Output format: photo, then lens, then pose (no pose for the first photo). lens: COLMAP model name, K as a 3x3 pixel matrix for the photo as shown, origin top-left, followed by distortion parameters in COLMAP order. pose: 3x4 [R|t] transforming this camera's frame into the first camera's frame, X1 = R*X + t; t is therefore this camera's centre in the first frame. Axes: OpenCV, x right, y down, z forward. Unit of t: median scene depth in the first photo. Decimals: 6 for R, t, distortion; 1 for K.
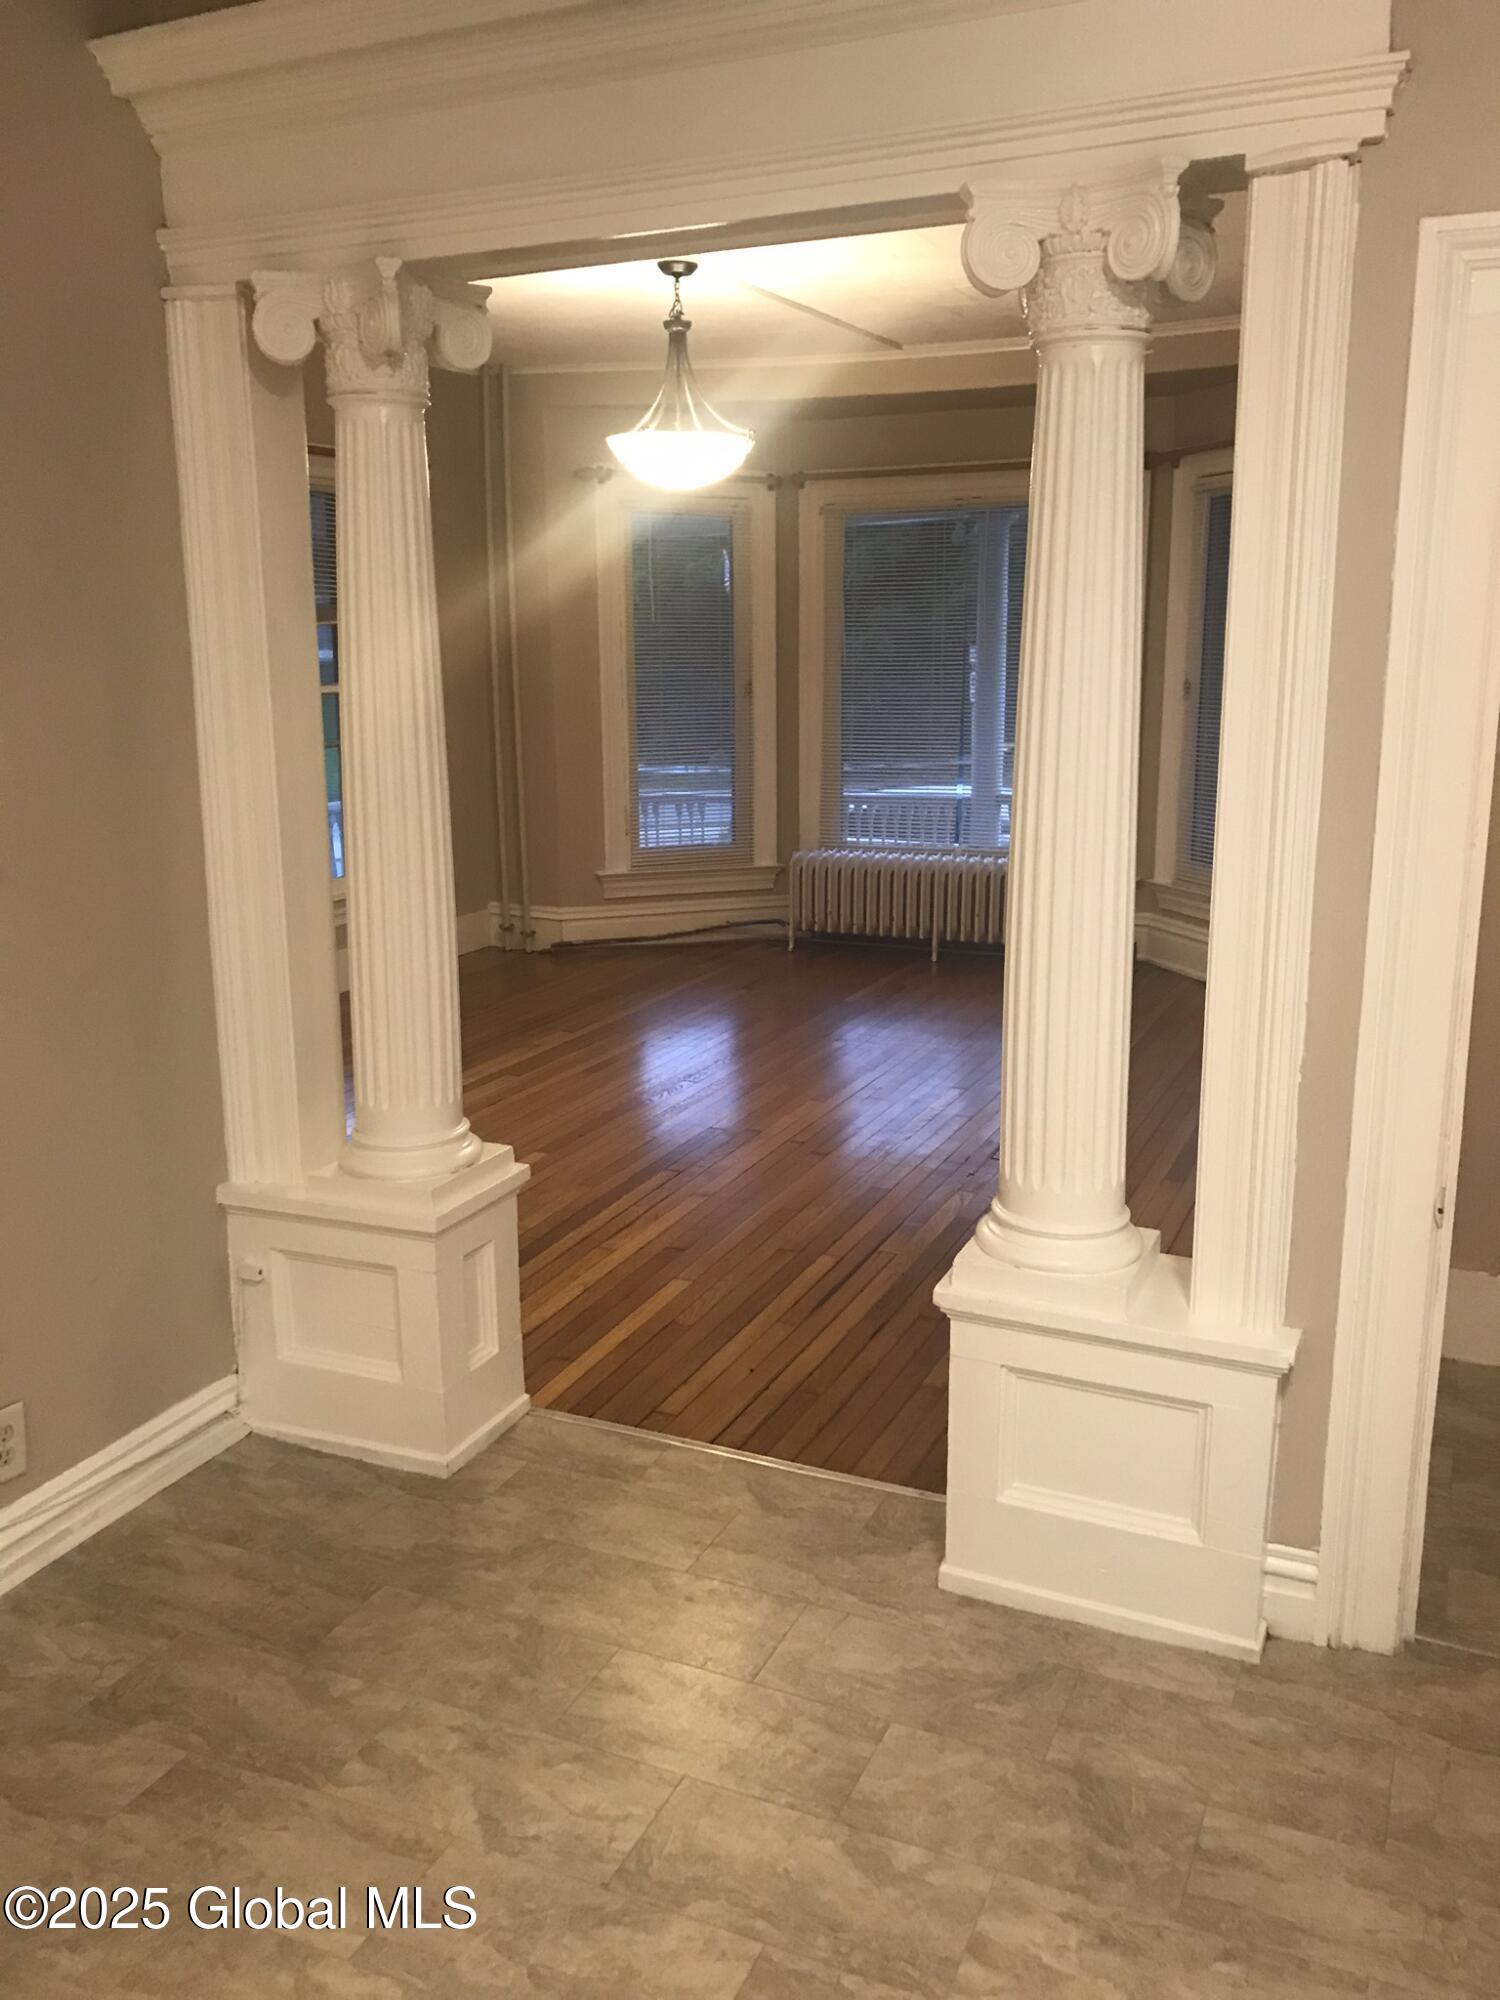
lens RADIAL K [[1656.9, 0, 752.0], [0, 1656.9, 989.6], [0, 0, 1]] dist [-0.002820, 0.002476]
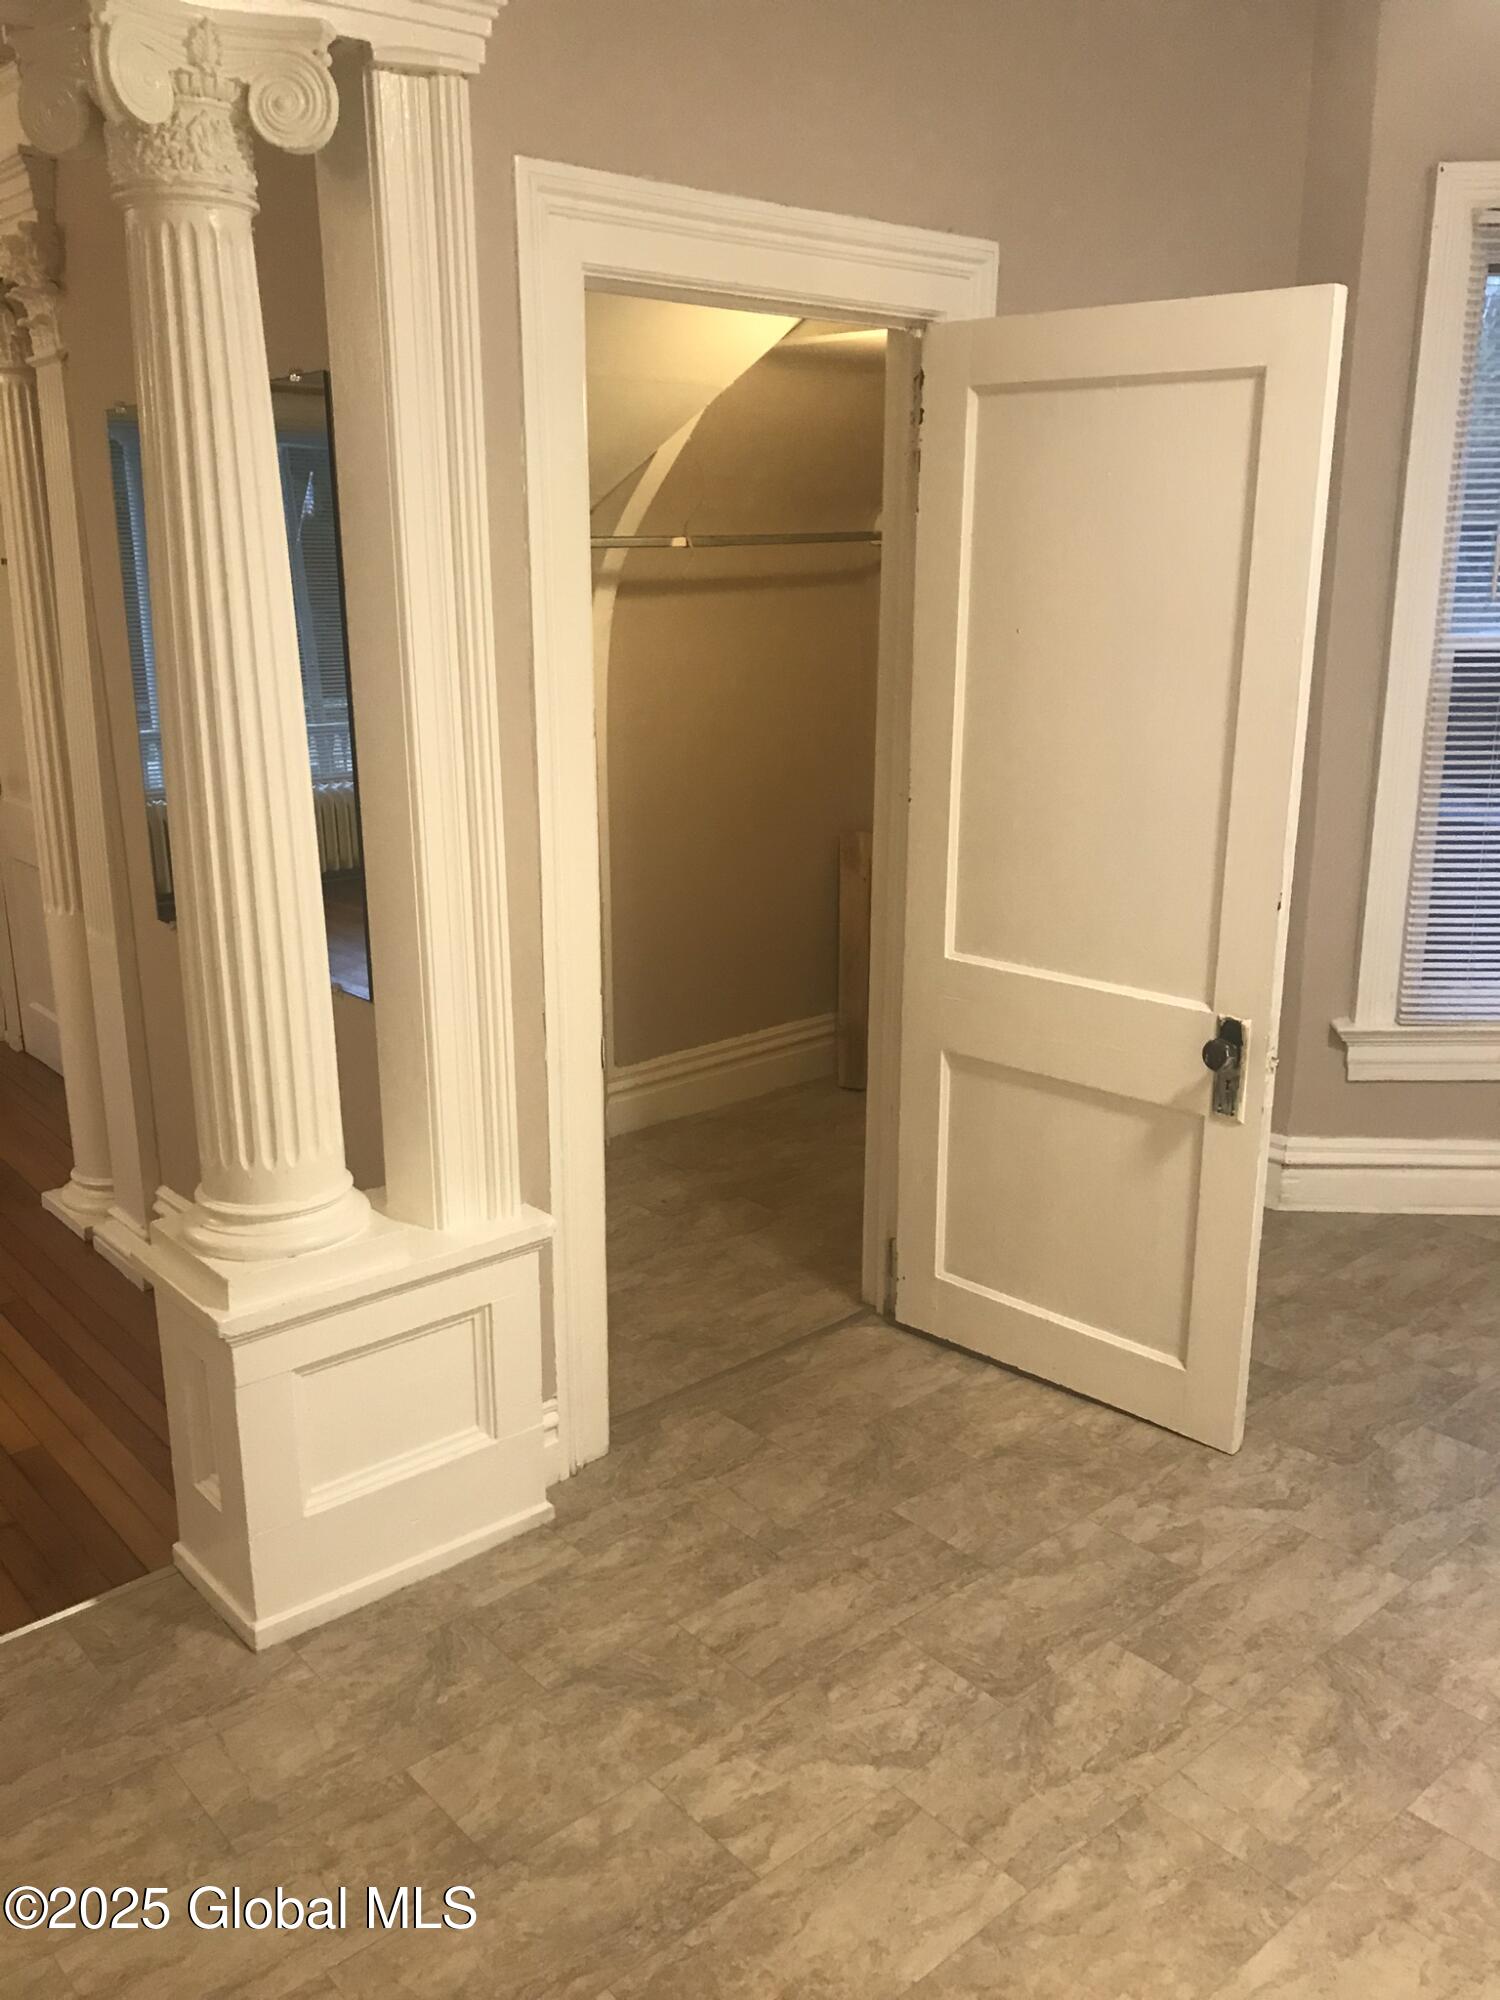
lens RADIAL K [[1656.9, 0, 759.9], [0, 1656.9, 998.9], [0, 0, 1]] dist [-0.002820, 0.002476]
pose [[0.404990, -0.226497, 0.885823, -0.562745], [0.196527, 0.967750, 0.157595, -0.066641], [-0.892950, 0.110264, 0.436442, 0.411990]]
